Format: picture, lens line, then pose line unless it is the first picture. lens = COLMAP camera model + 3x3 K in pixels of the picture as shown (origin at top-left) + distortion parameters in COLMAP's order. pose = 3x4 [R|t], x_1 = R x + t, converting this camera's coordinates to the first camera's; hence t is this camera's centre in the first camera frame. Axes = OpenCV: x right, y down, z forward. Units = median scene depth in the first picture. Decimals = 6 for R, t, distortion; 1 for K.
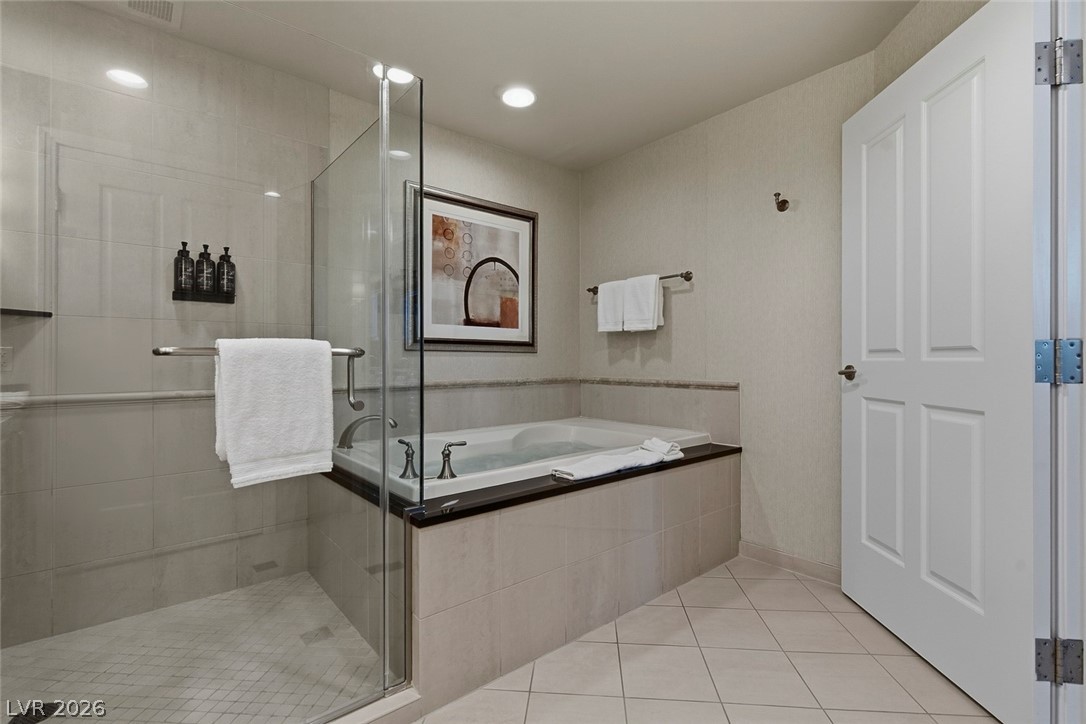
lens RADIAL K [[490.8, 0, 538.6], [0, 490.8, 360.8], [0, 0, 1]] dist [0.003567, -0.000688]
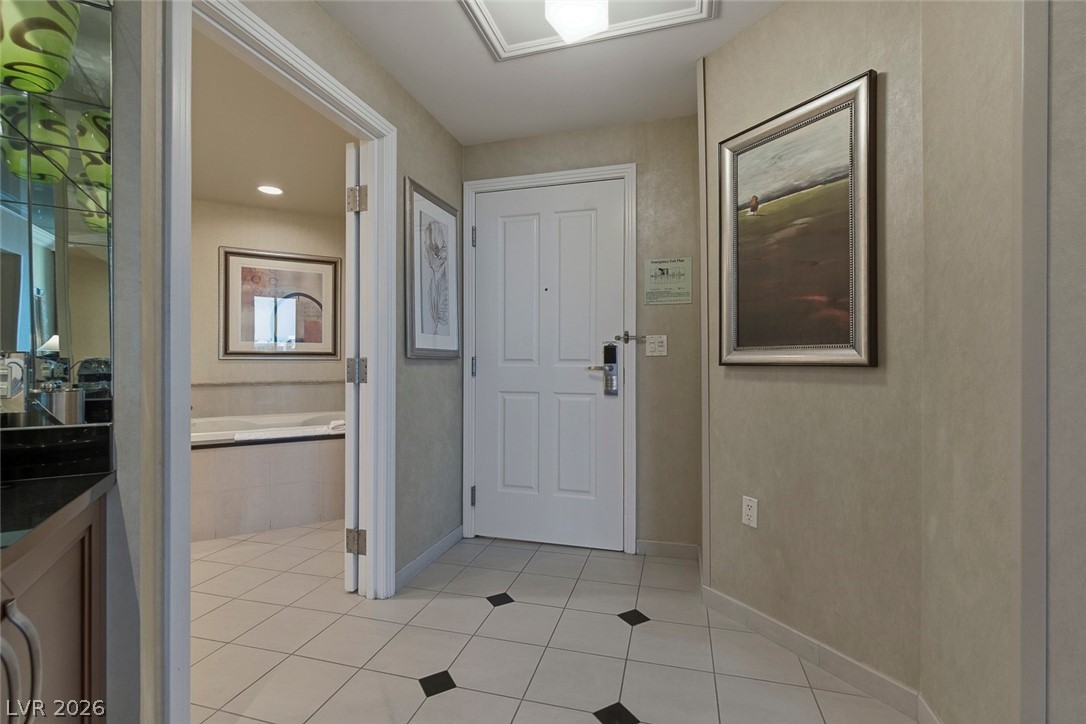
lens RADIAL K [[487.0, 0, 538.8], [0, 487.0, 357.1], [0, 0, 1]] dist [0.004419, -0.000301]
pose [[0.983611, -0.001760, -0.180297, 0.879119], [-0.000029, 0.999951, -0.009920, -0.013228], [0.180306, 0.009763, 0.983562, -0.260301]]
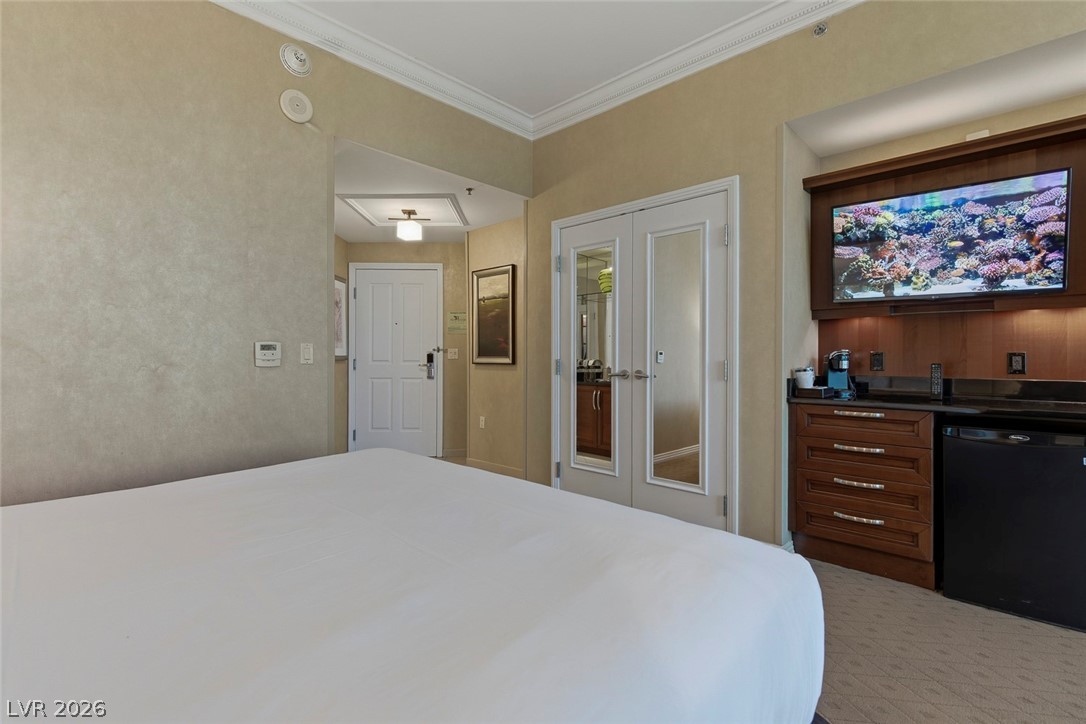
lens RADIAL K [[500.9, 0, 538.3], [0, 500.9, 358.1], [0, 0, 1]] dist [0.004532, -0.001336]
pose [[0.992957, 0.000994, 0.118471, 1.027789], [-0.001107, 0.999999, 0.000889, -0.029863], [-0.118470, -0.001014, 0.992957, -1.253776]]
